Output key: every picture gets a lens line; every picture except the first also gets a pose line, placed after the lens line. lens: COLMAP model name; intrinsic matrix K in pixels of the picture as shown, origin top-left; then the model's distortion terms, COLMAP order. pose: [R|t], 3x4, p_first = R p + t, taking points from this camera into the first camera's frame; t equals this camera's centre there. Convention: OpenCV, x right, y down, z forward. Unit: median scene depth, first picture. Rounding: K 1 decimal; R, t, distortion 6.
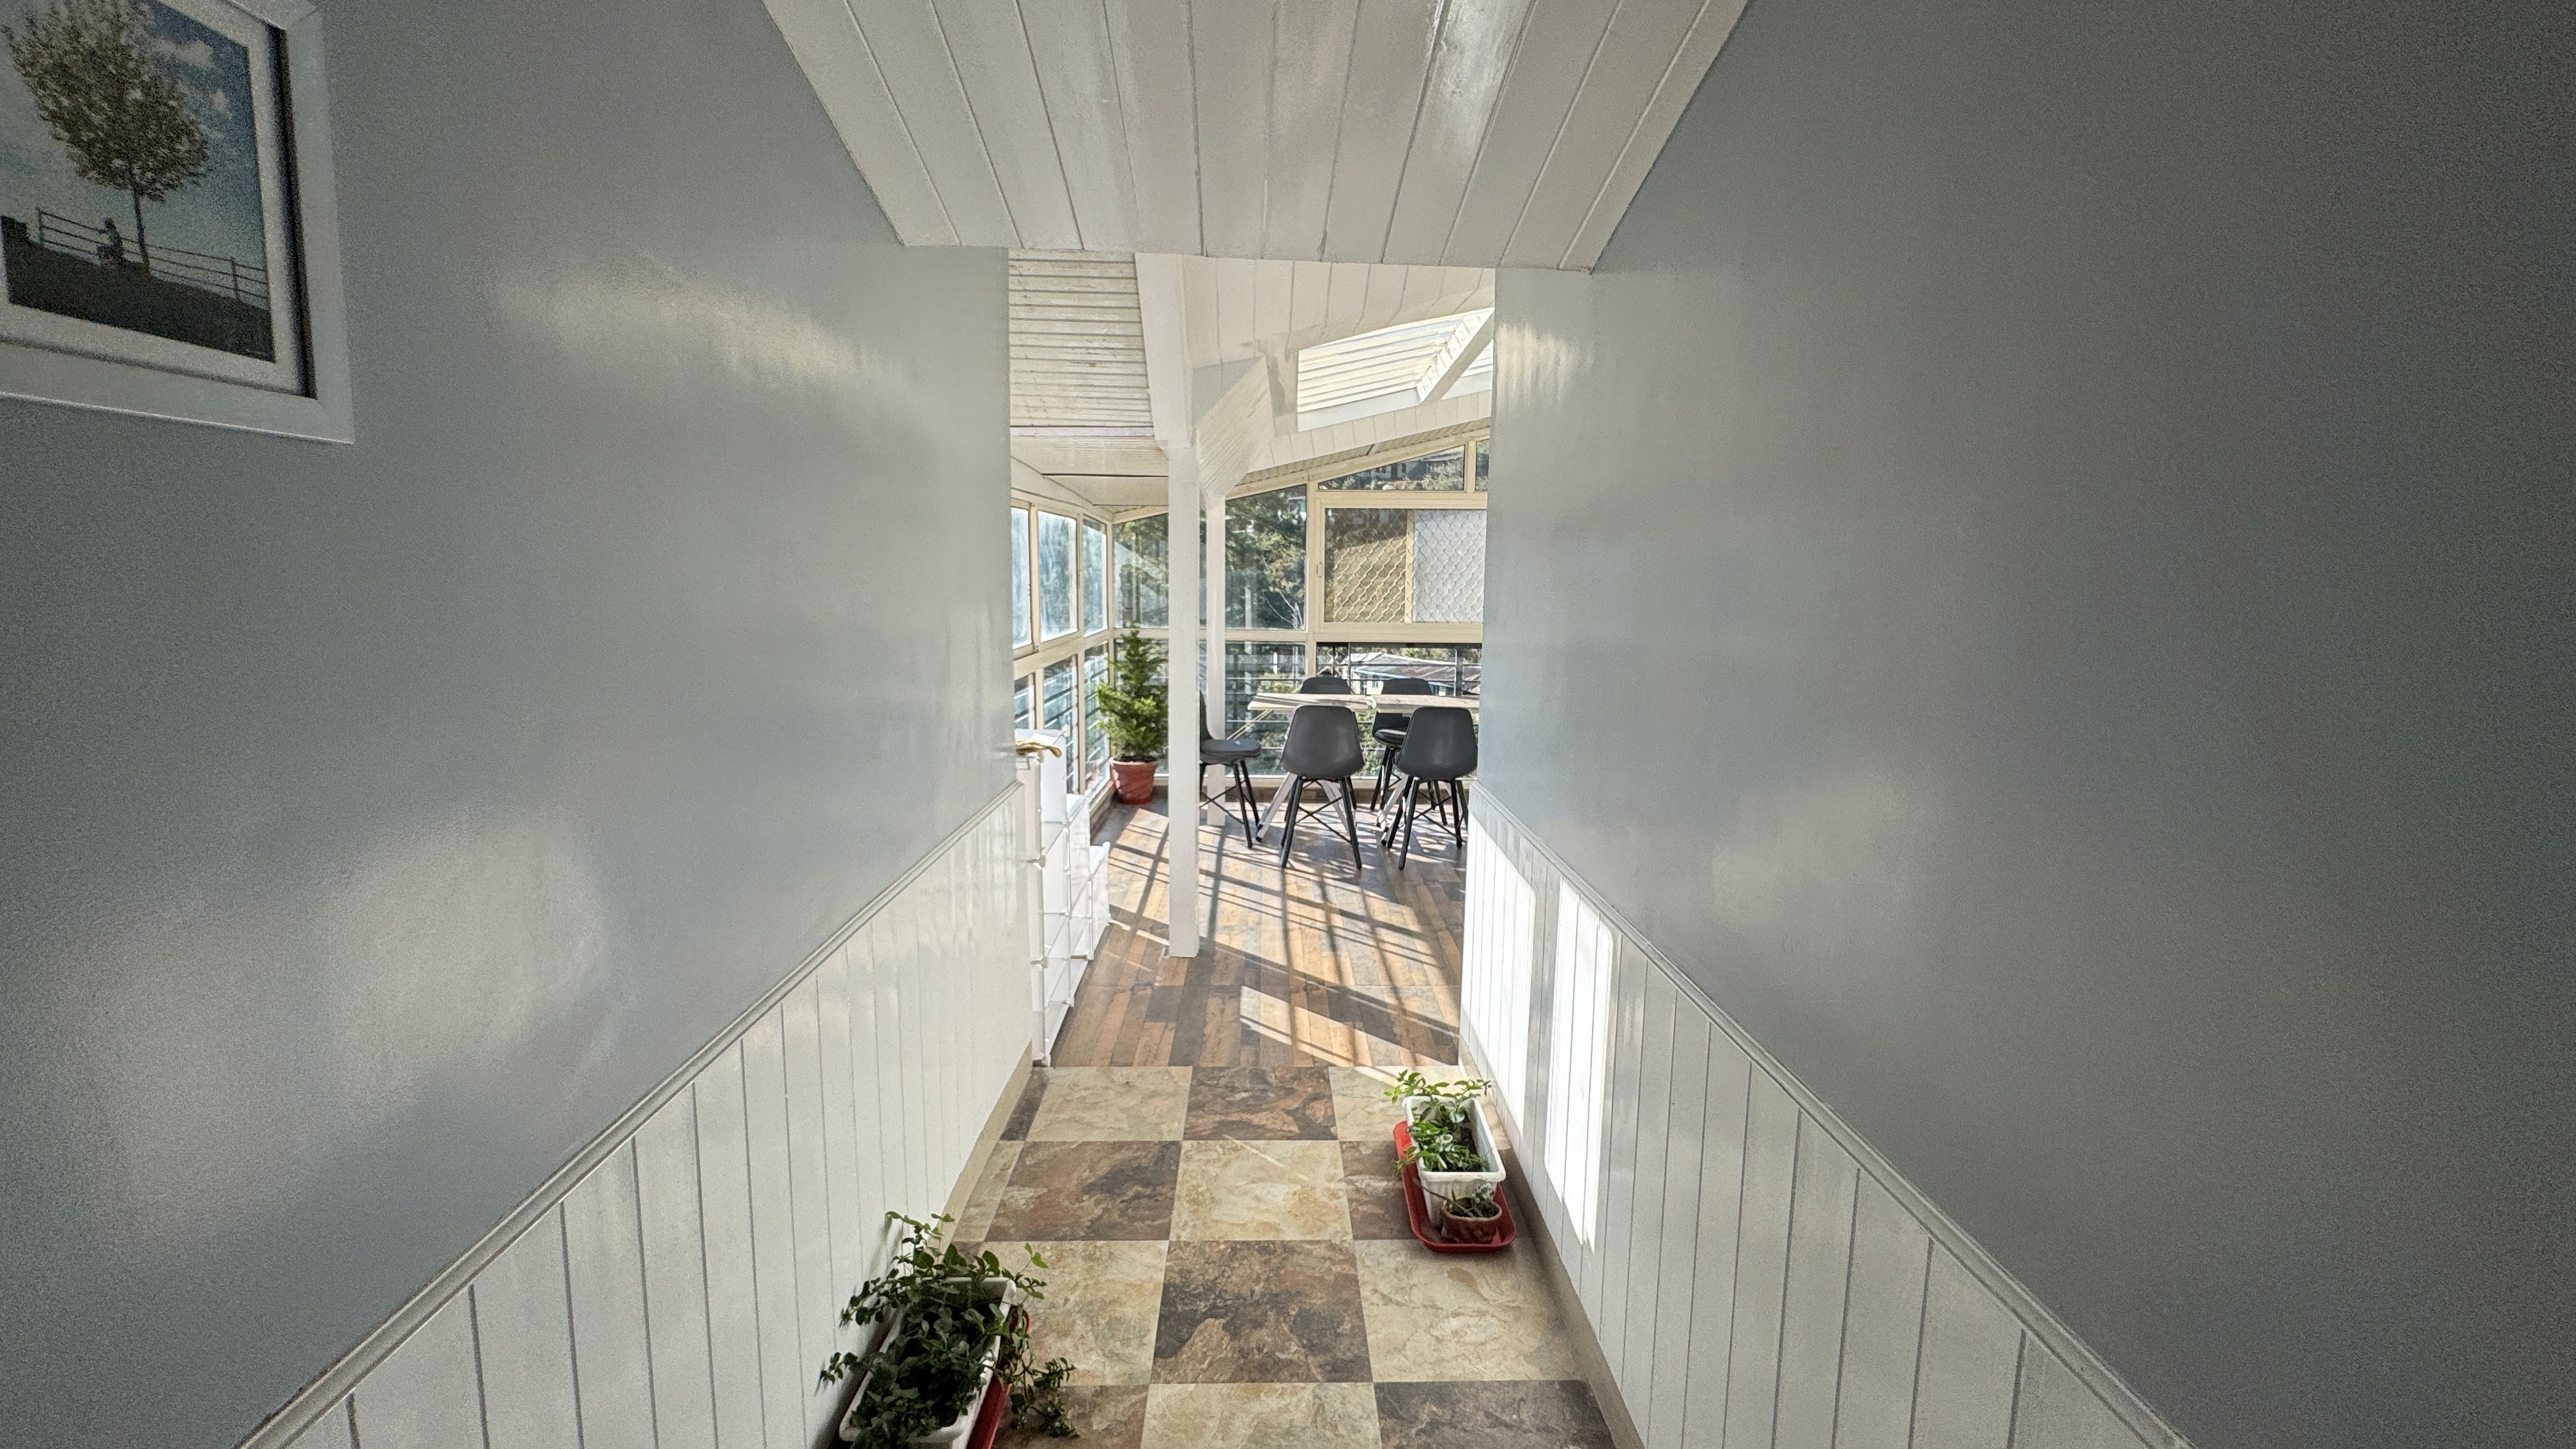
lens RADIAL K [[1029.5, 0, 1295.0], [0, 1029.5, 724.5], [0, 0, 1]] dist [0.001113, -0.000204]
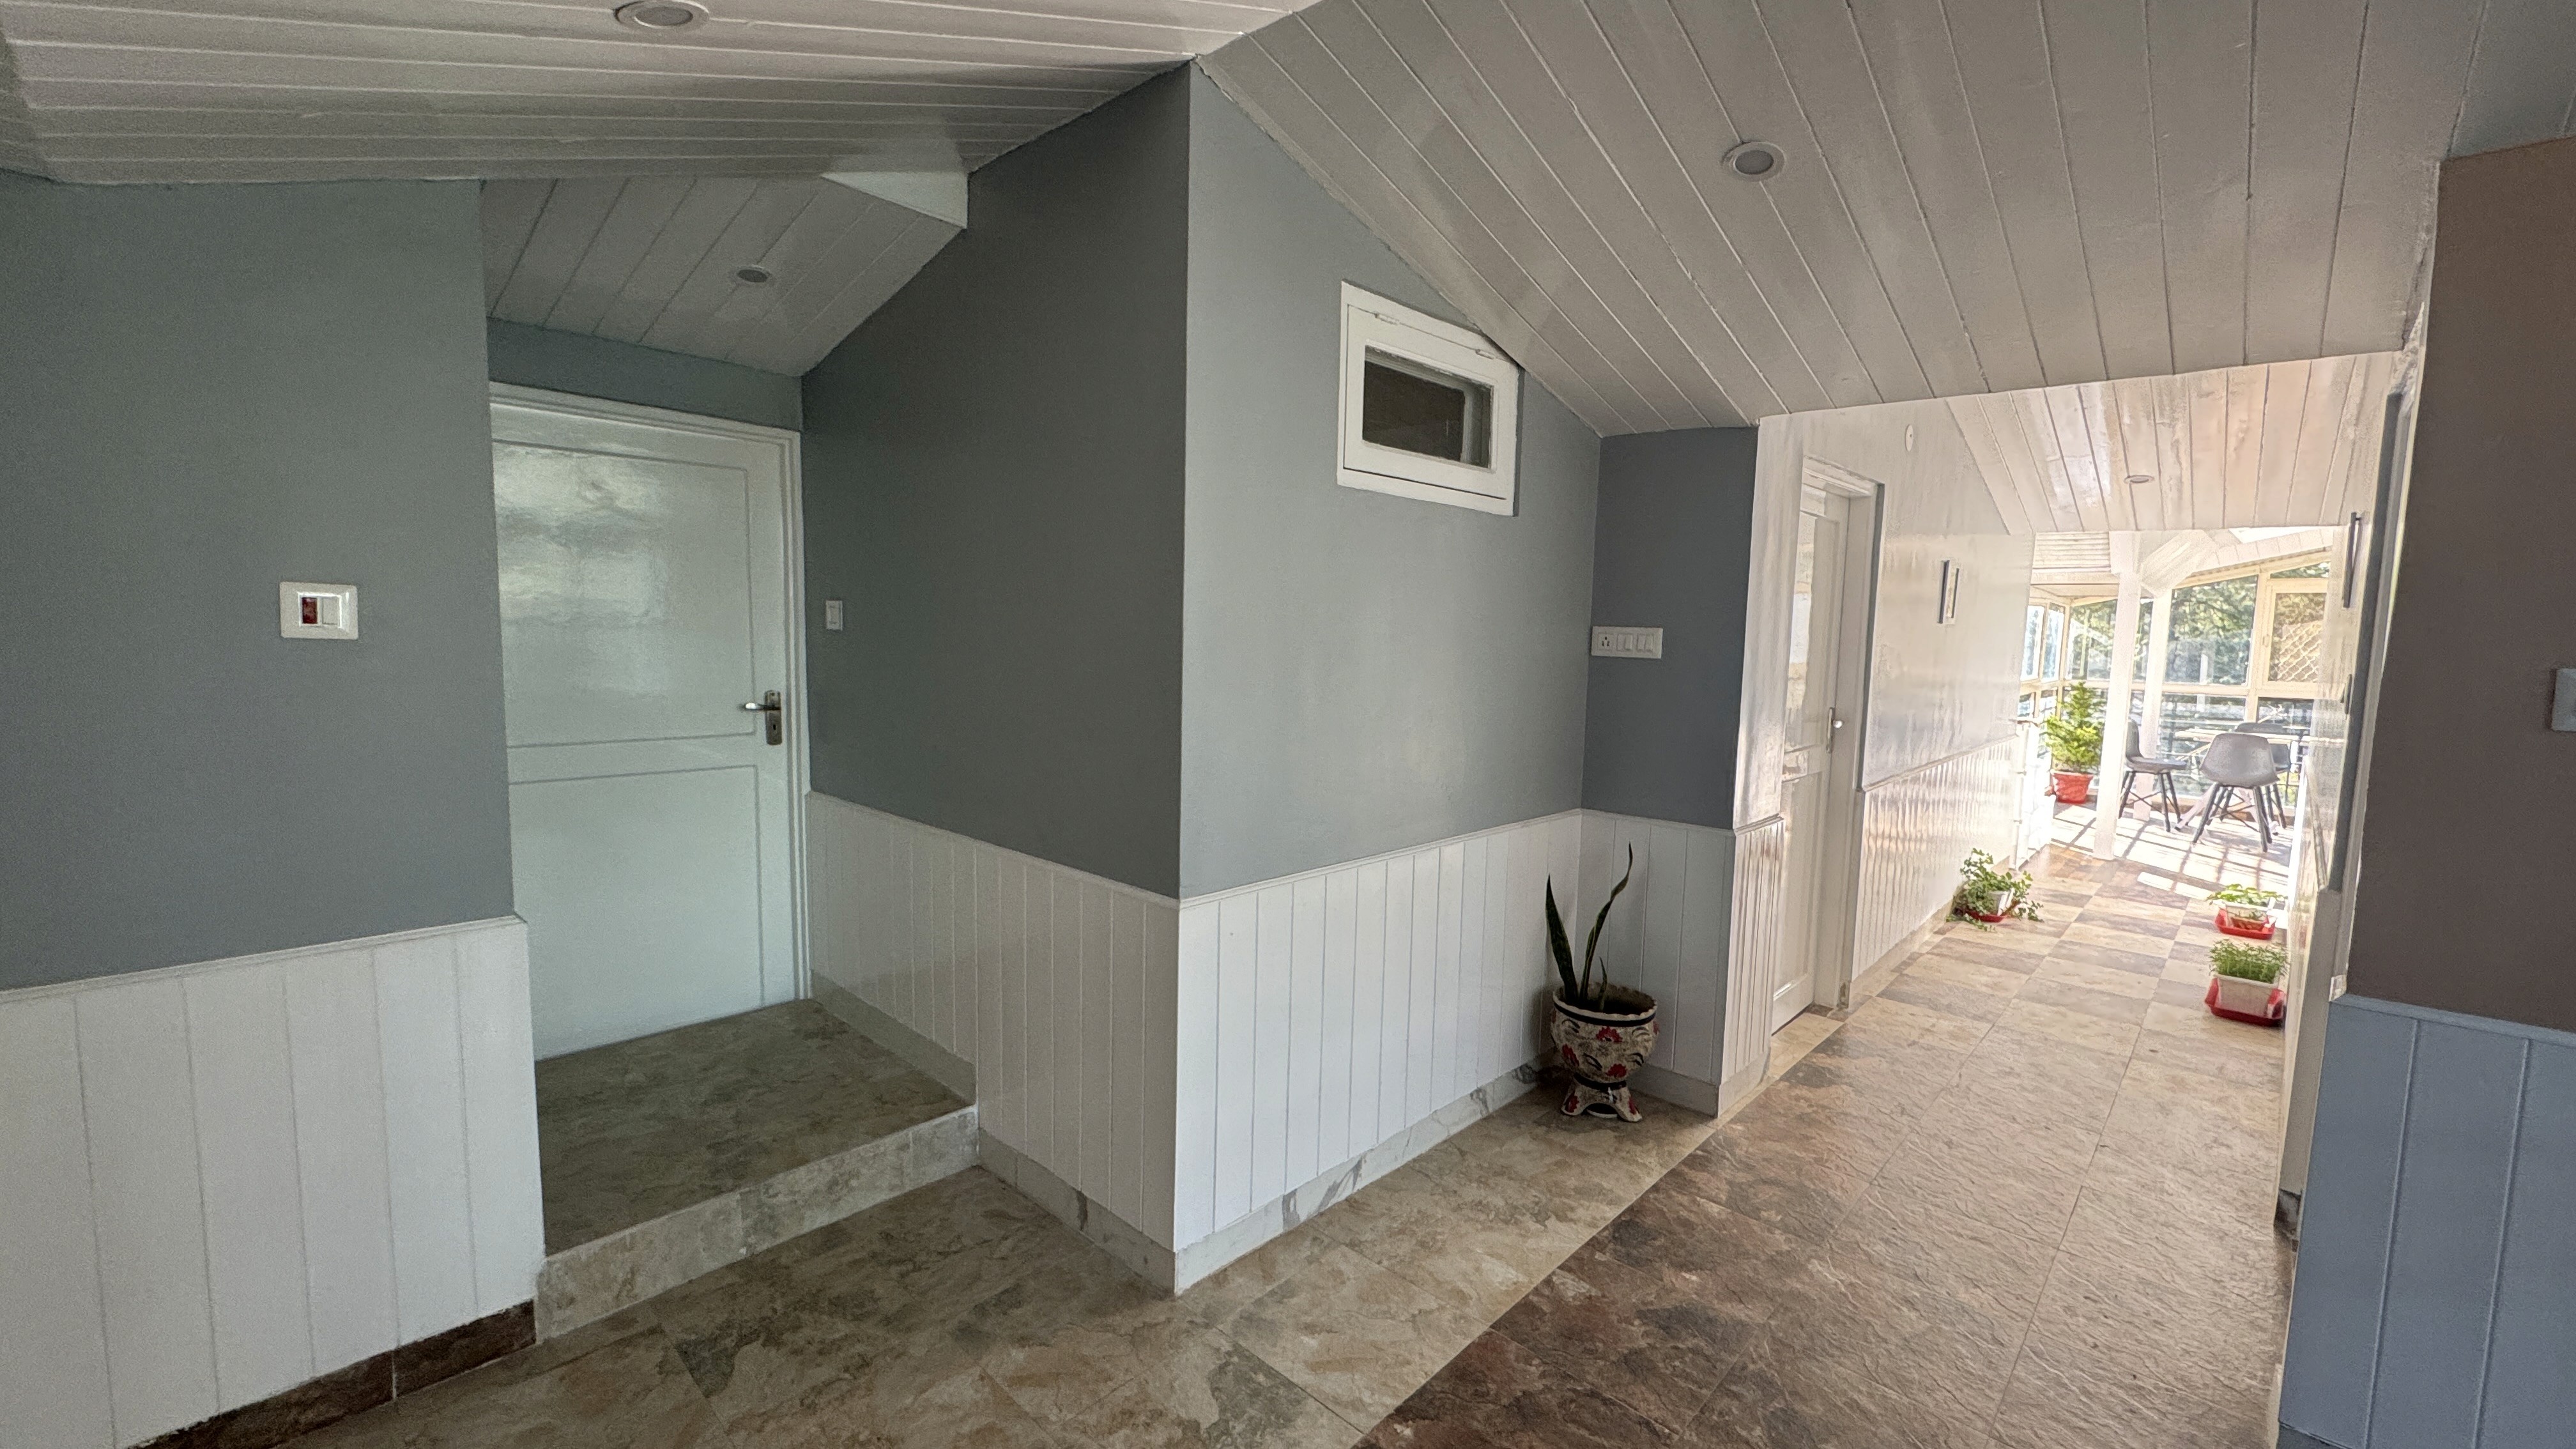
lens RADIAL K [[1029.5, 0, 1299.8], [0, 1029.5, 740.3], [0, 0, 1]] dist [0.001113, -0.000204]
pose [[0.705996, 0.080241, -0.703655, 0.090960], [-0.104819, 0.994457, 0.008235, 0.092297], [0.700416, 0.067942, 0.710494, -0.775005]]
